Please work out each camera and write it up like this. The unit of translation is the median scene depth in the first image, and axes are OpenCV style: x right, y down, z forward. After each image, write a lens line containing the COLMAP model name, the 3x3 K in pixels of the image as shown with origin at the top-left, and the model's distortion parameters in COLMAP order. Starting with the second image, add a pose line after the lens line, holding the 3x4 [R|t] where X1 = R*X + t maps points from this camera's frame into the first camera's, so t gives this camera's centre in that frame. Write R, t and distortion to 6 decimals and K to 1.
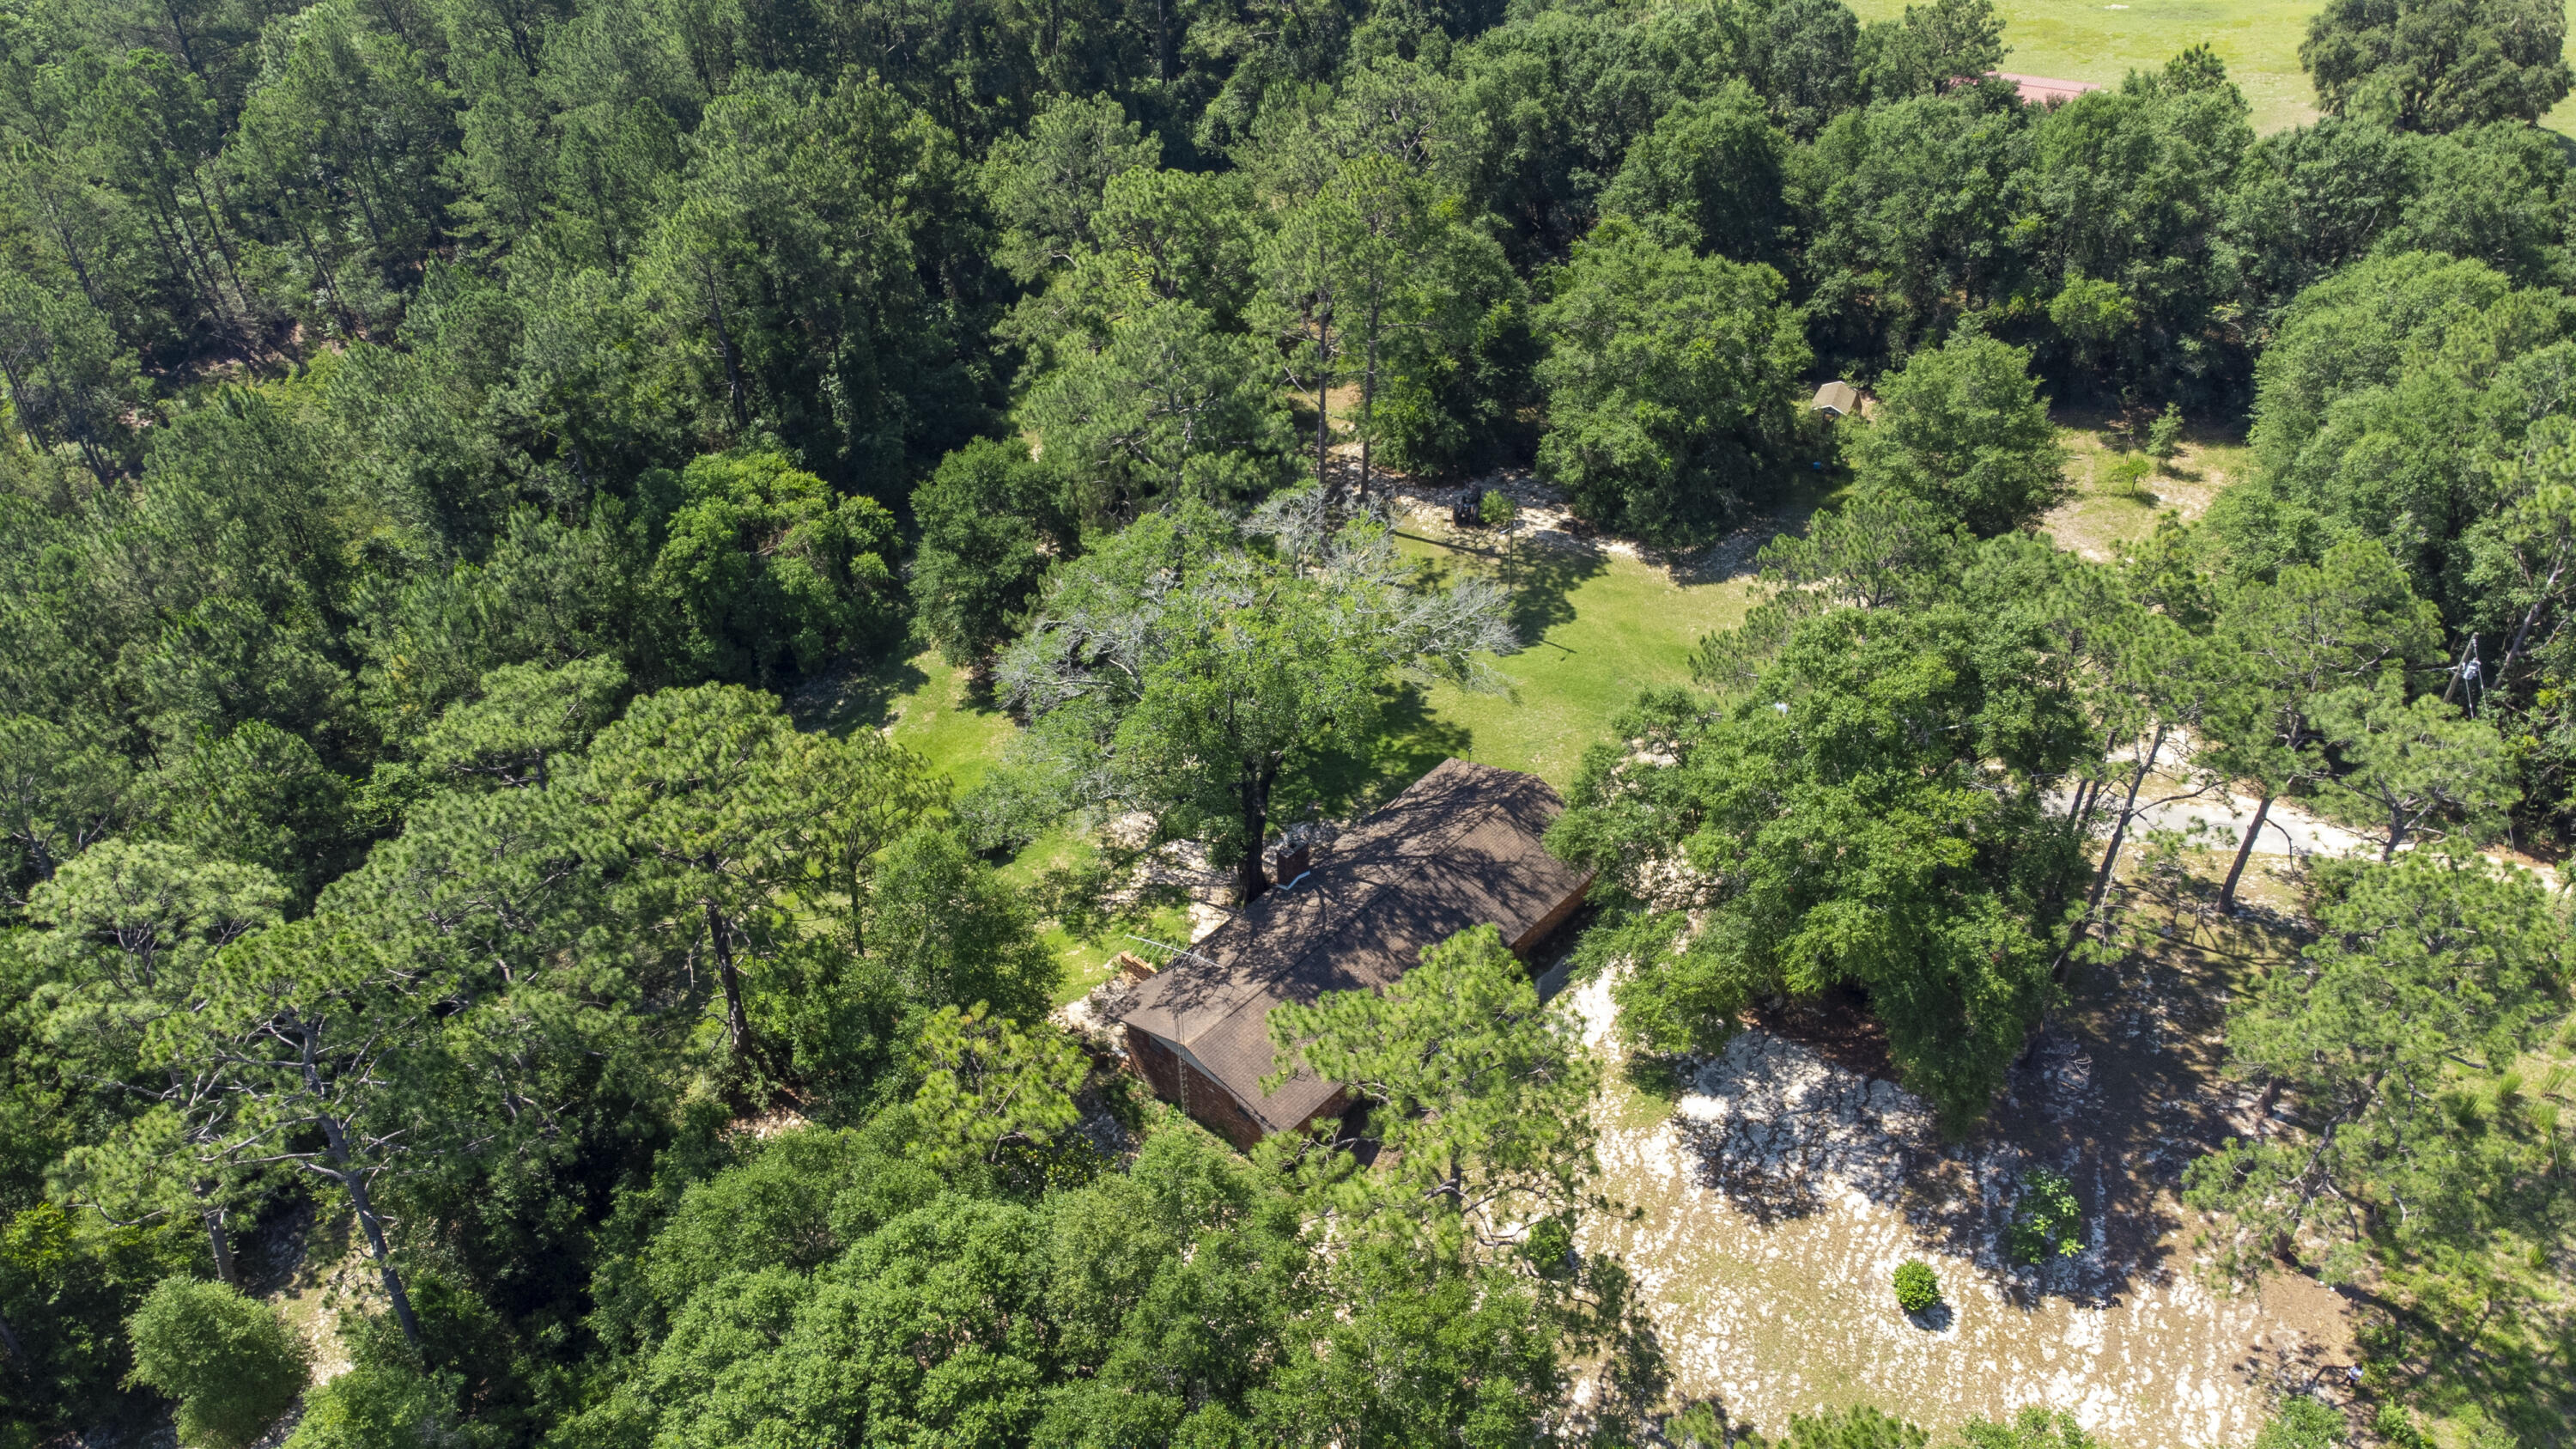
lens RADIAL K [[1890.4, 0, 1256.6], [0, 1890.4, 712.6], [0, 0, 1]] dist [0.028372, 0.036055]
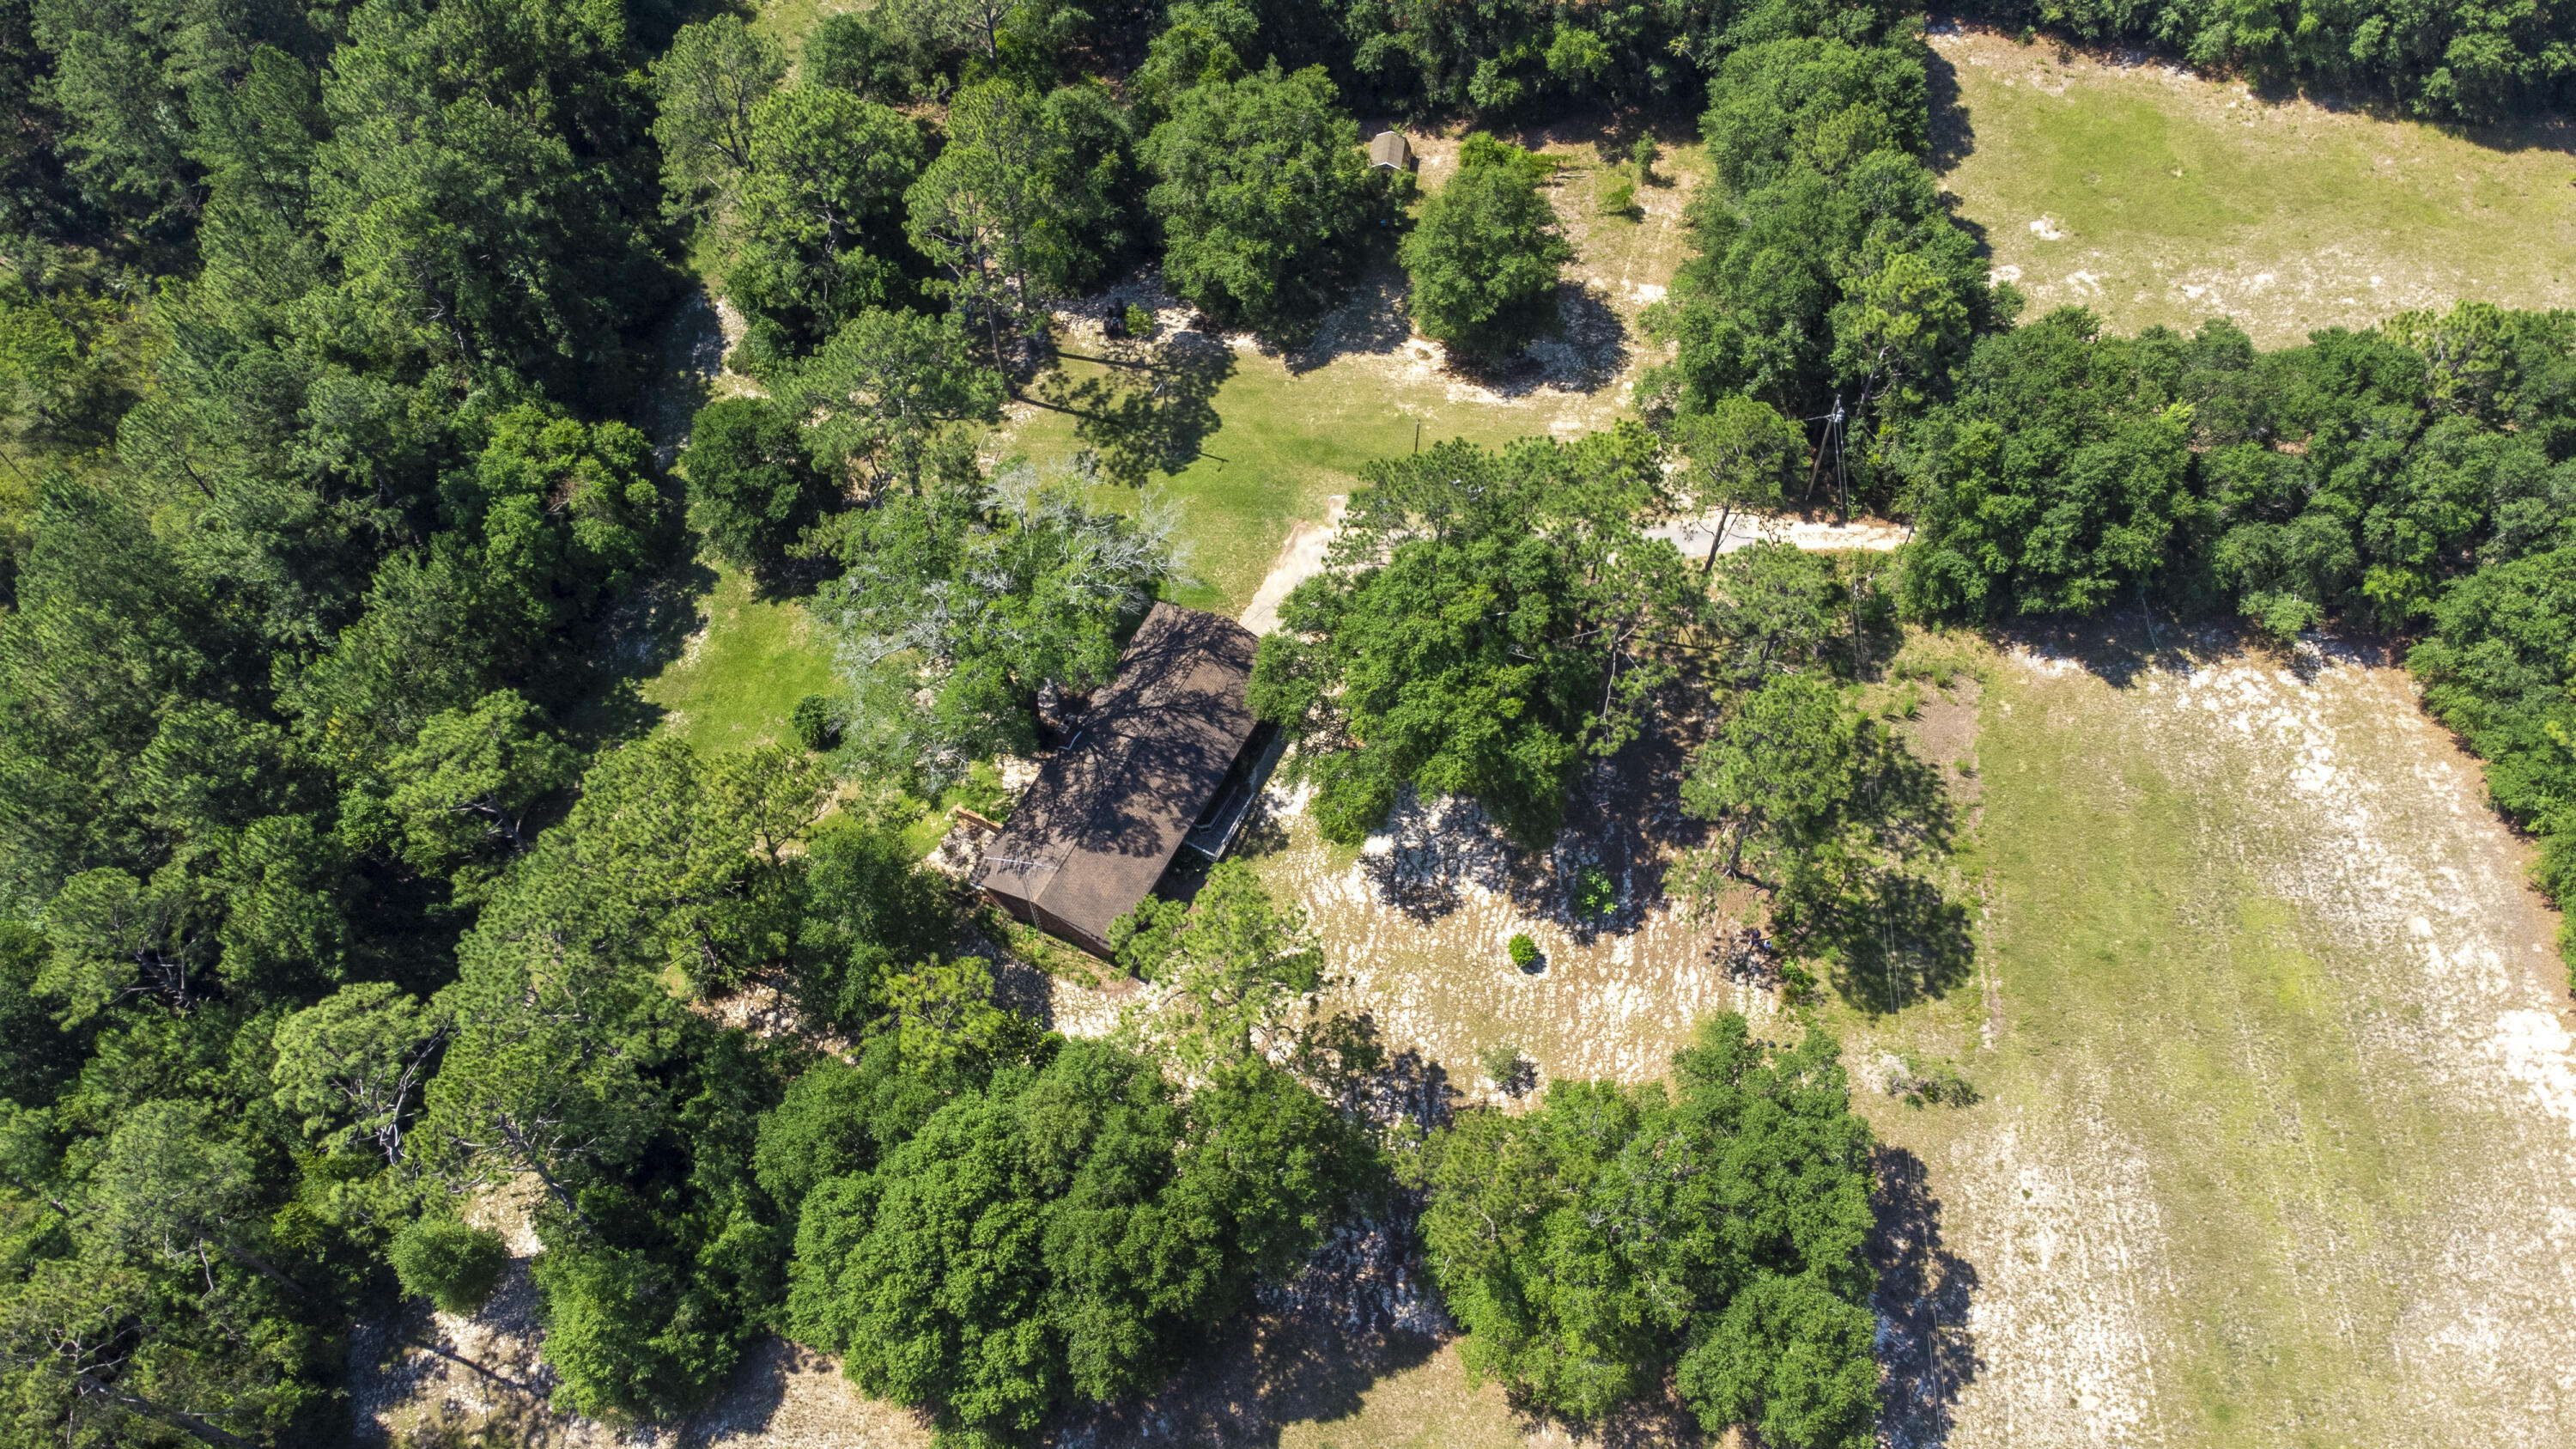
lens RADIAL K [[1829.2, 0, 1233.6], [0, 1829.2, 723.2], [0, 0, 1]] dist [0.076220, -0.001830]
pose [[0.965830, -0.224130, 0.130151, -0.039641], [0.172753, 0.931060, 0.321378, -0.358918], [-0.193209, -0.287913, 0.937964, -0.298220]]
